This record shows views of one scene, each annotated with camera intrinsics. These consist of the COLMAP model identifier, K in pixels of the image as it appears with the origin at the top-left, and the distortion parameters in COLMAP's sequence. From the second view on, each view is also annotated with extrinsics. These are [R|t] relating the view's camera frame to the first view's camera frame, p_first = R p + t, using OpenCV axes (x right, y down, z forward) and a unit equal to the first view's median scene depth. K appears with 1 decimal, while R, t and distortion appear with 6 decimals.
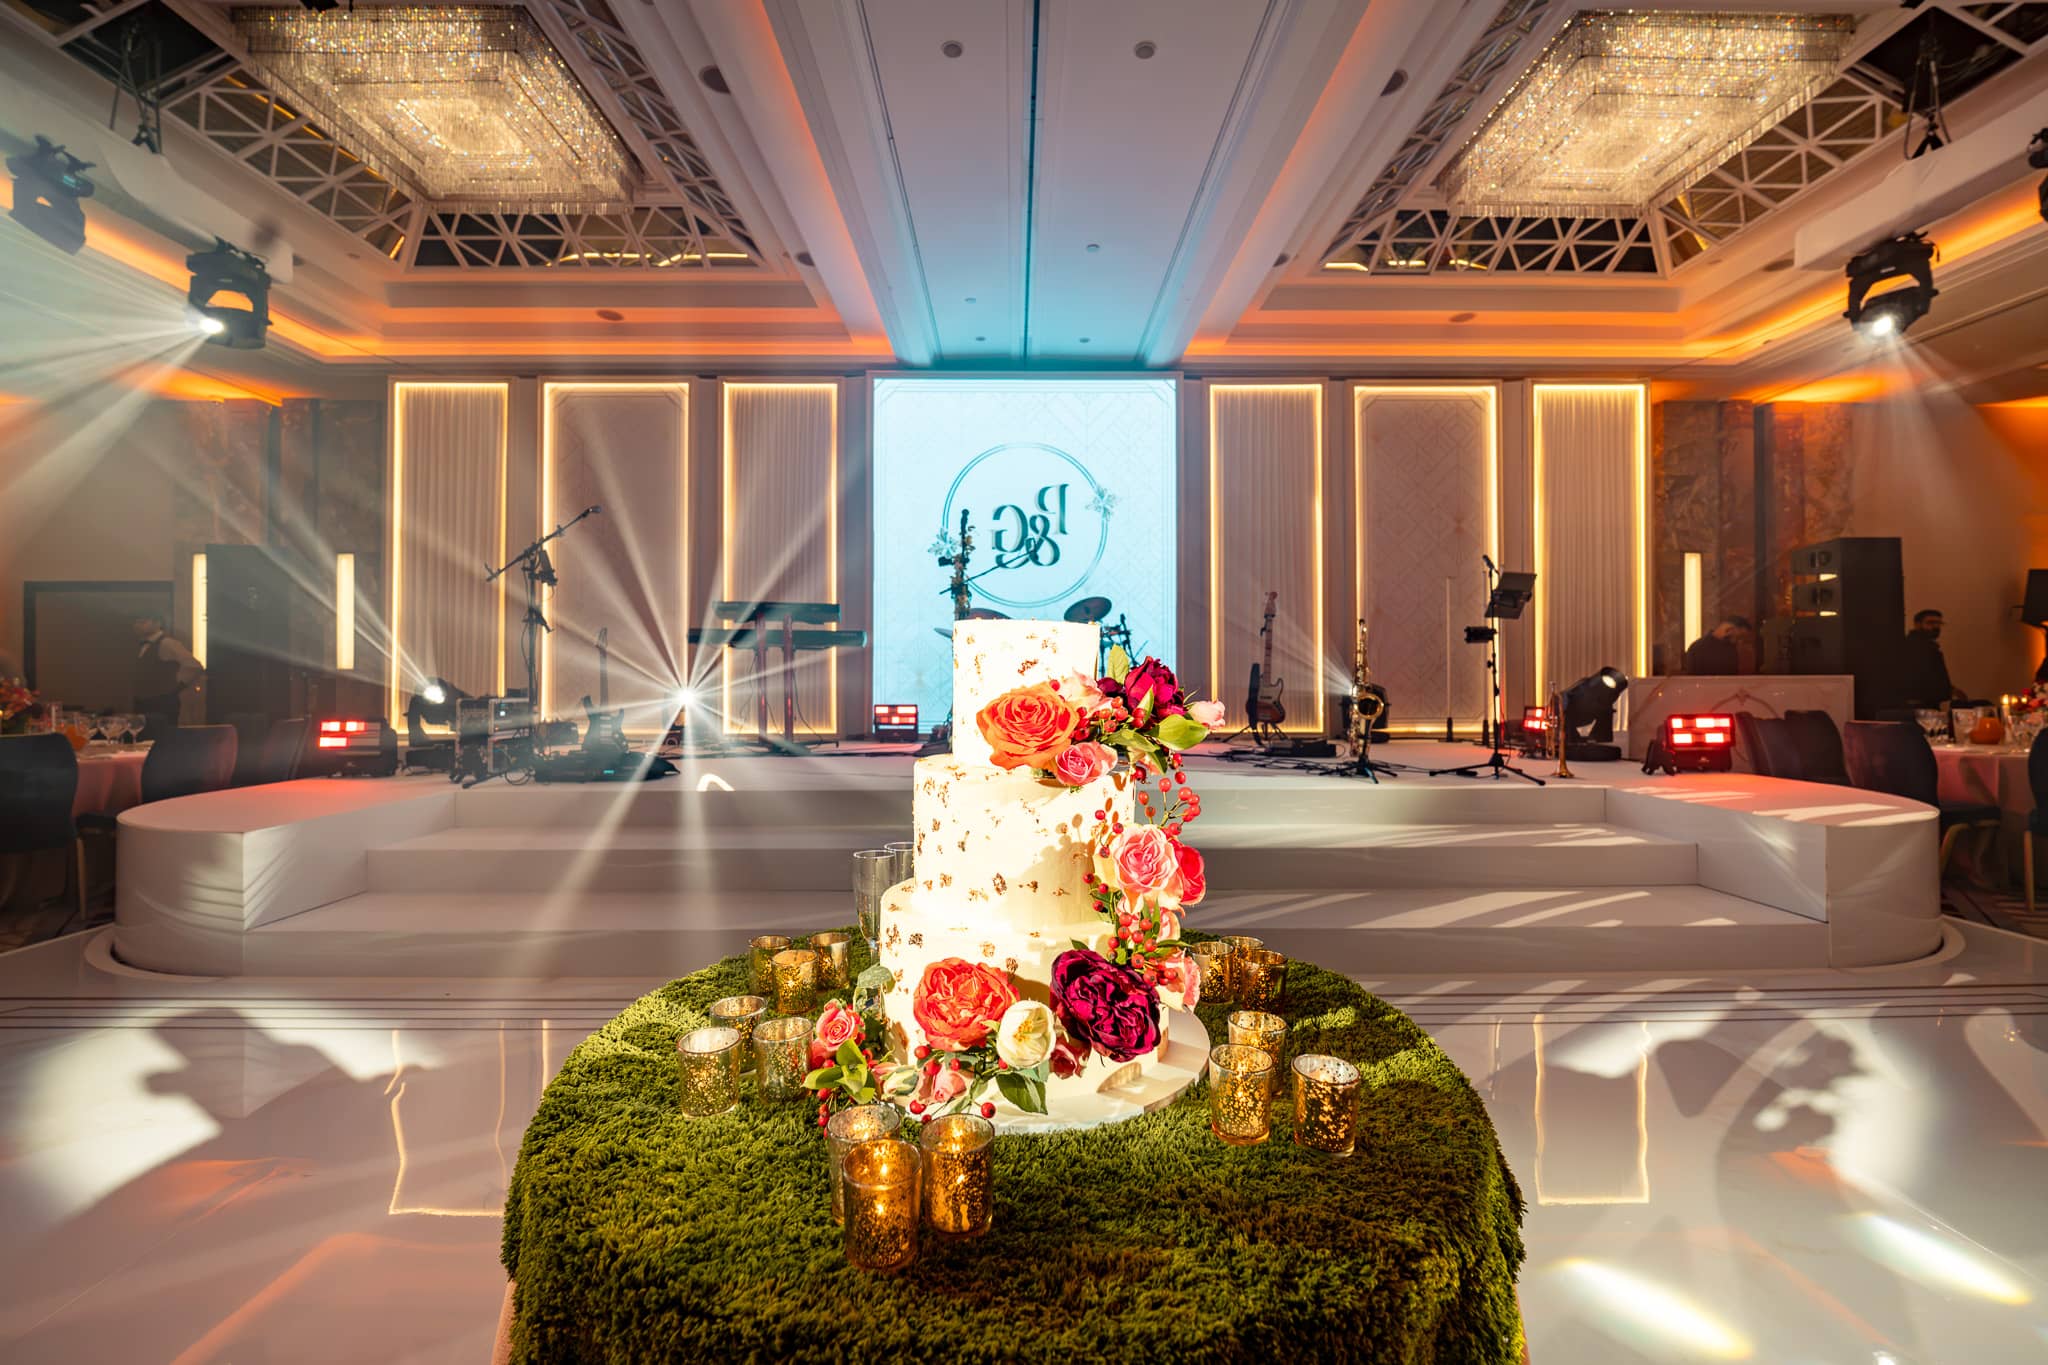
lens RADIAL K [[828.8, 0, 1025.2], [0, 828.8, 679.5], [0, 0, 1]] dist [-0.011820, 0.000109]
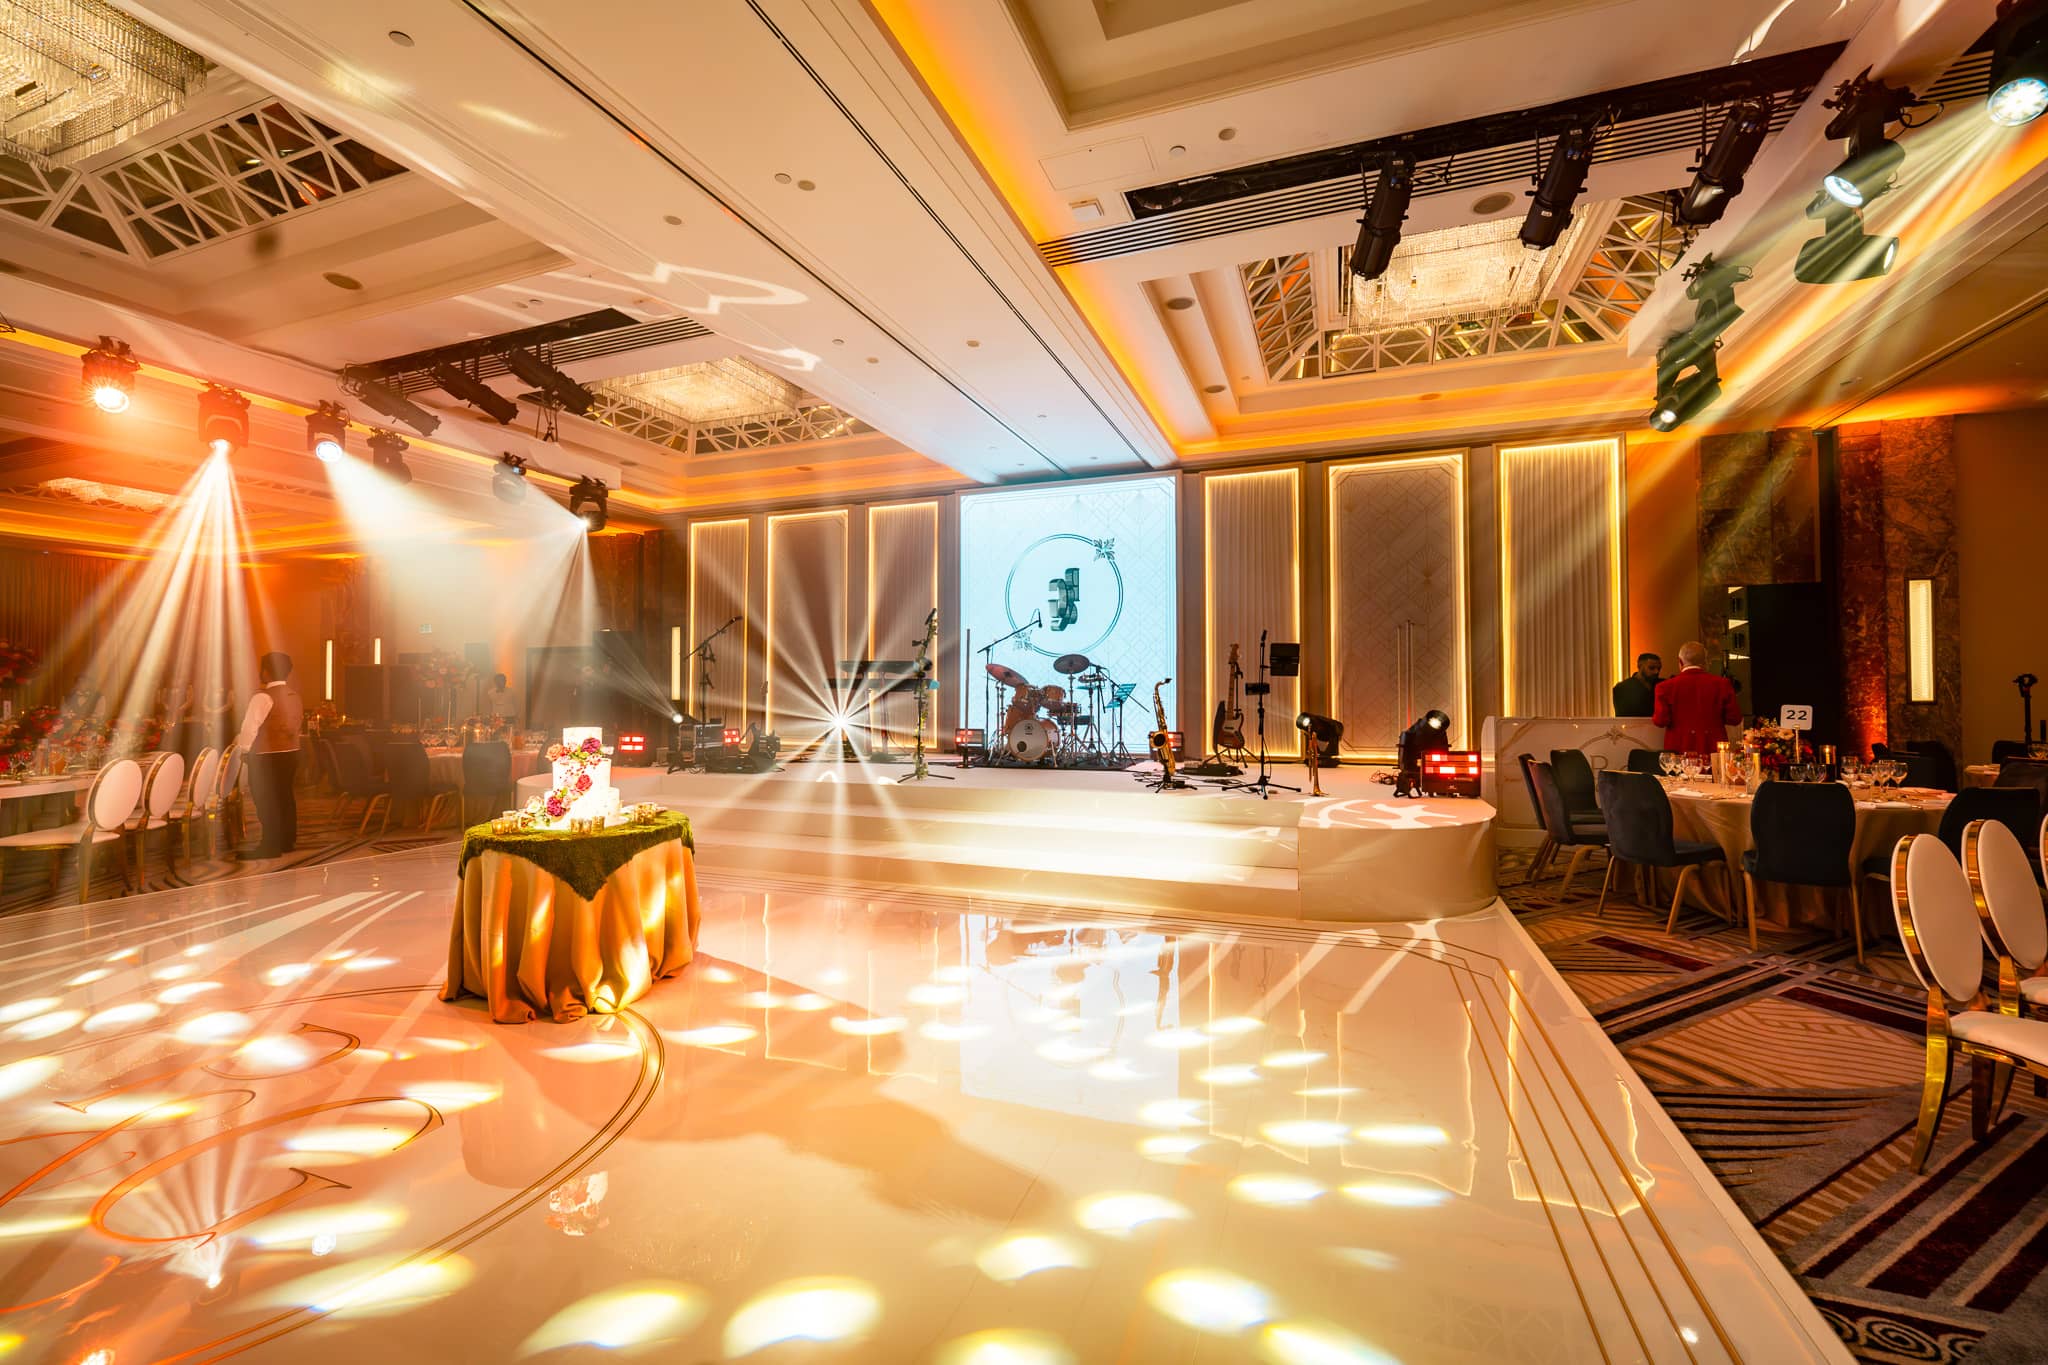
lens RADIAL K [[828.8, 0, 1036.5], [0, 828.8, 677.7], [0, 0, 1]] dist [-0.011820, 0.000109]
pose [[0.933747, -0.006419, -0.357875, 0.438462], [-0.000601, 0.999810, -0.019503, -0.028492], [0.357932, 0.018426, 0.933566, -0.259446]]
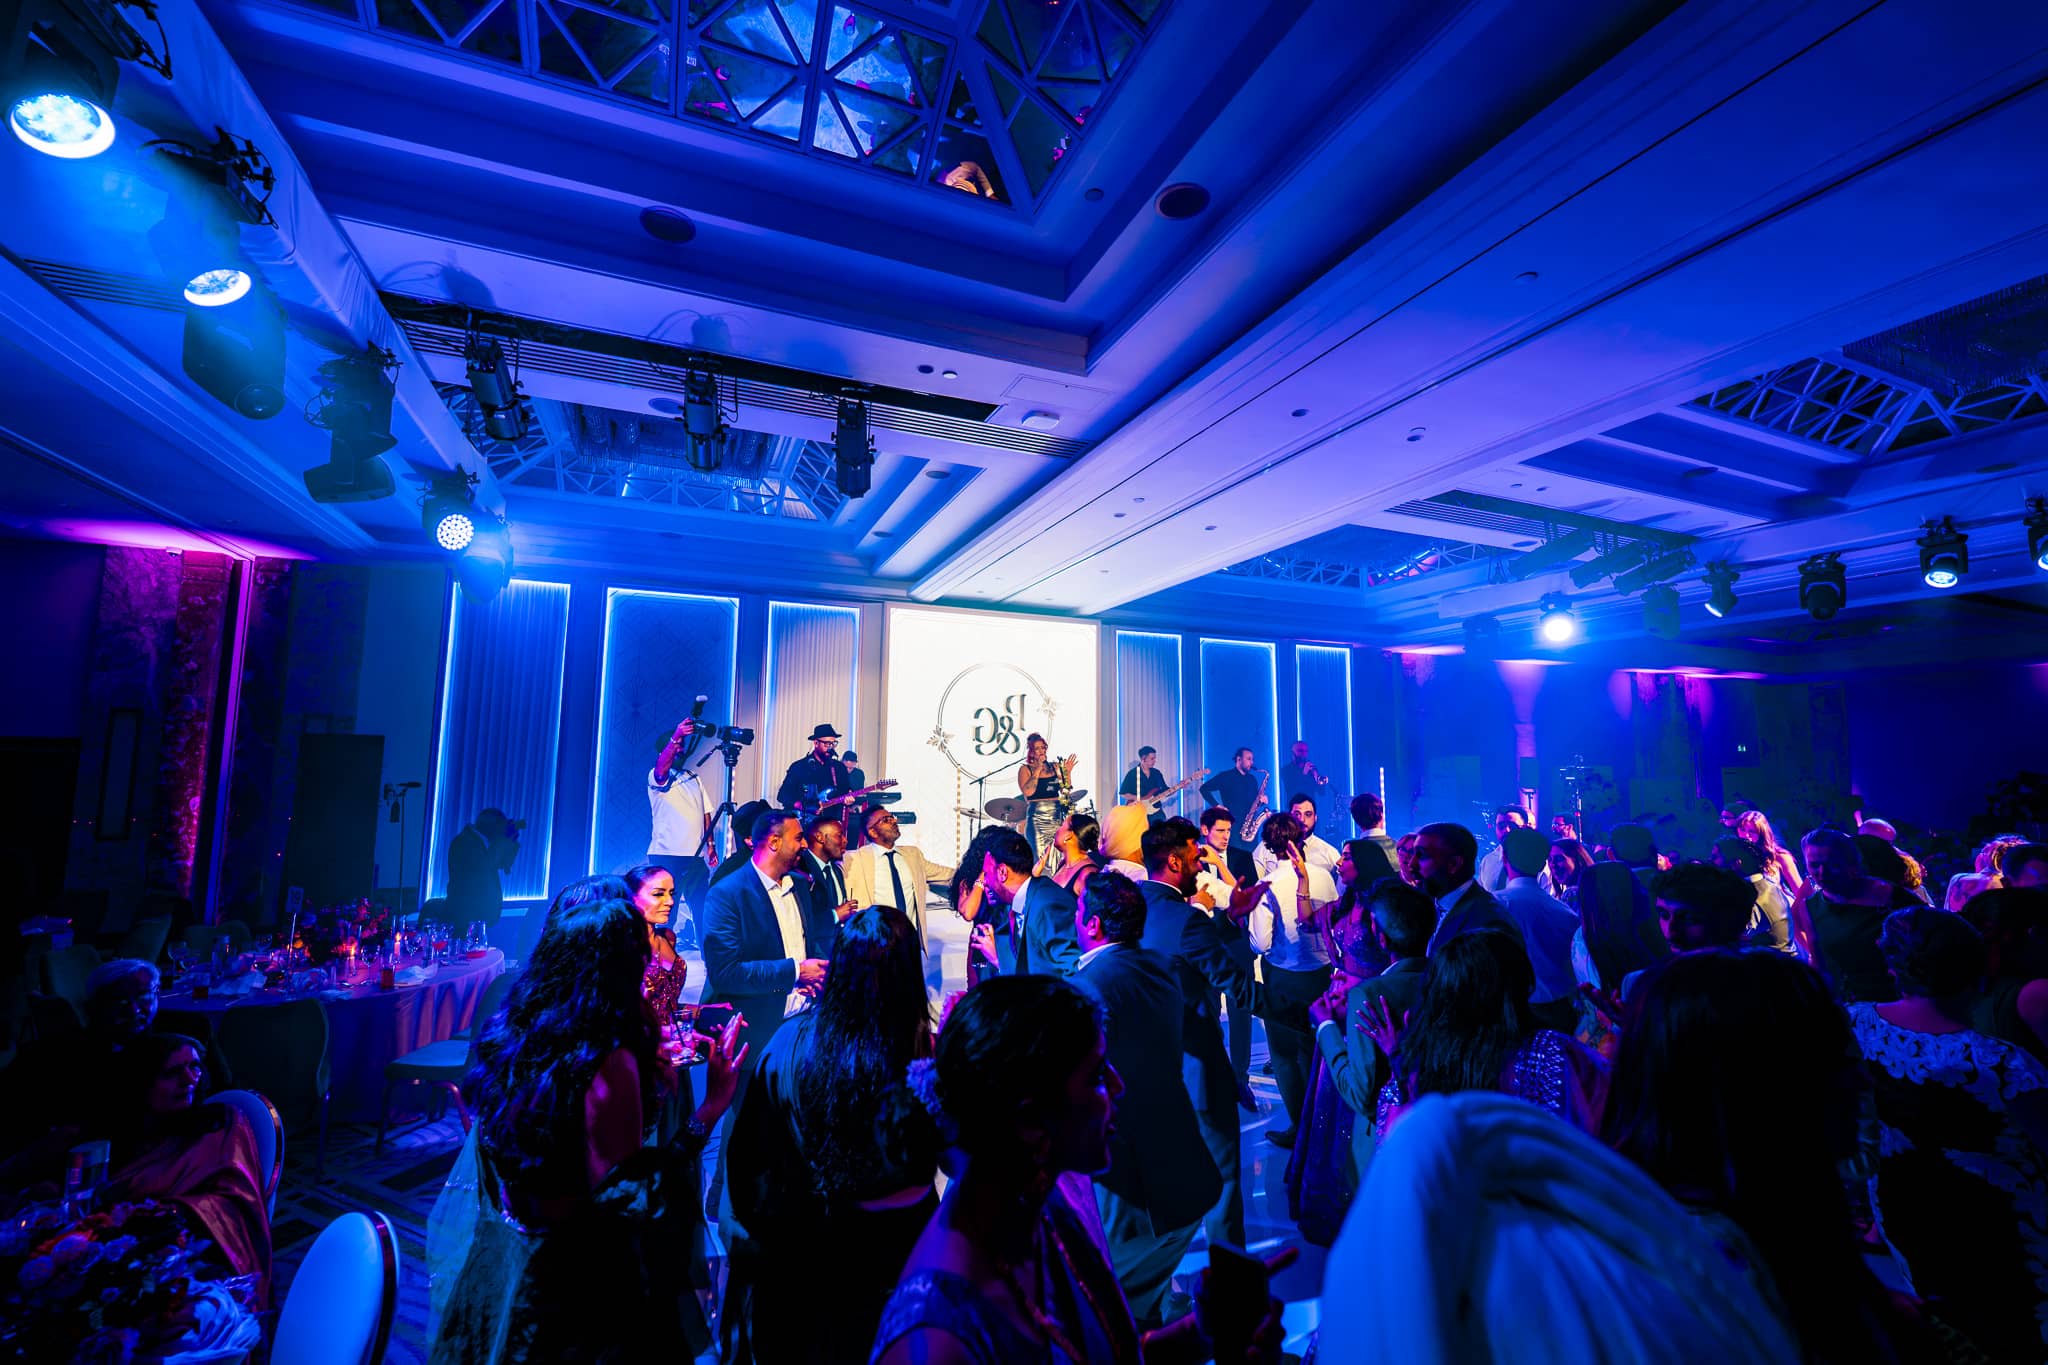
lens RADIAL K [[828.8, 0, 1023.0], [0, 828.8, 682.4], [0, 0, 1]] dist [-0.011820, 0.000109]
pose [[0.925358, 0.049358, 0.375867, -0.475719], [-0.009546, 0.994207, -0.107056, -0.108947], [-0.378974, 0.095477, 0.920469, -0.270661]]
